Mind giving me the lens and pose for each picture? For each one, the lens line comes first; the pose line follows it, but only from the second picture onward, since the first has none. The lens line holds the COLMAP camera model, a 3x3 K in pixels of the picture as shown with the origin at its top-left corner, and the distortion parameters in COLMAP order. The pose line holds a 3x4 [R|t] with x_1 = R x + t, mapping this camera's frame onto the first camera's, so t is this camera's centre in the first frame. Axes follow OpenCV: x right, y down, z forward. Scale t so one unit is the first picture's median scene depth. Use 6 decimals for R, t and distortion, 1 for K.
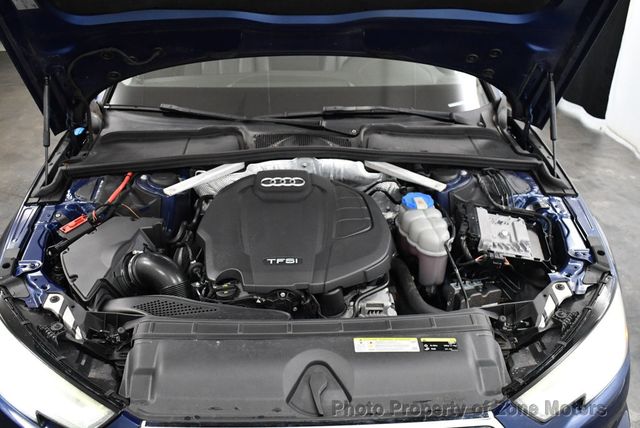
lens RADIAL K [[644.7, 0, 319.0], [0, 644.7, 213.6], [0, 0, 1]] dist [-0.098254, 0.000000]
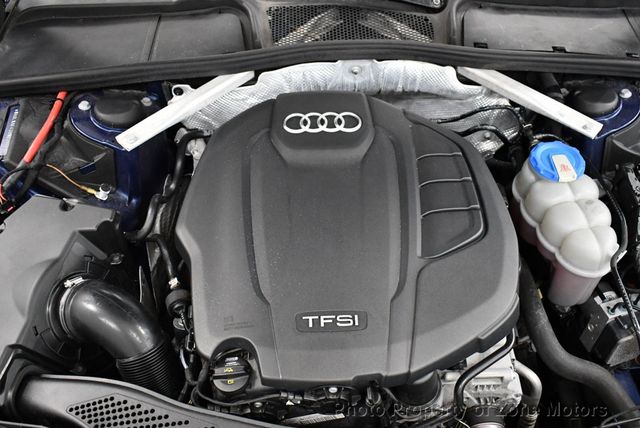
lens RADIAL K [[644.7, 0, 322.2], [0, 644.7, 213.9], [0, 0, 1]] dist [-0.098254, 0.000000]
pose [[0.999859, 0.003509, -0.016430, -0.046817], [0.002382, 0.938453, 0.345400, -0.169408], [0.016631, -0.345390, 0.938312, 0.437898]]
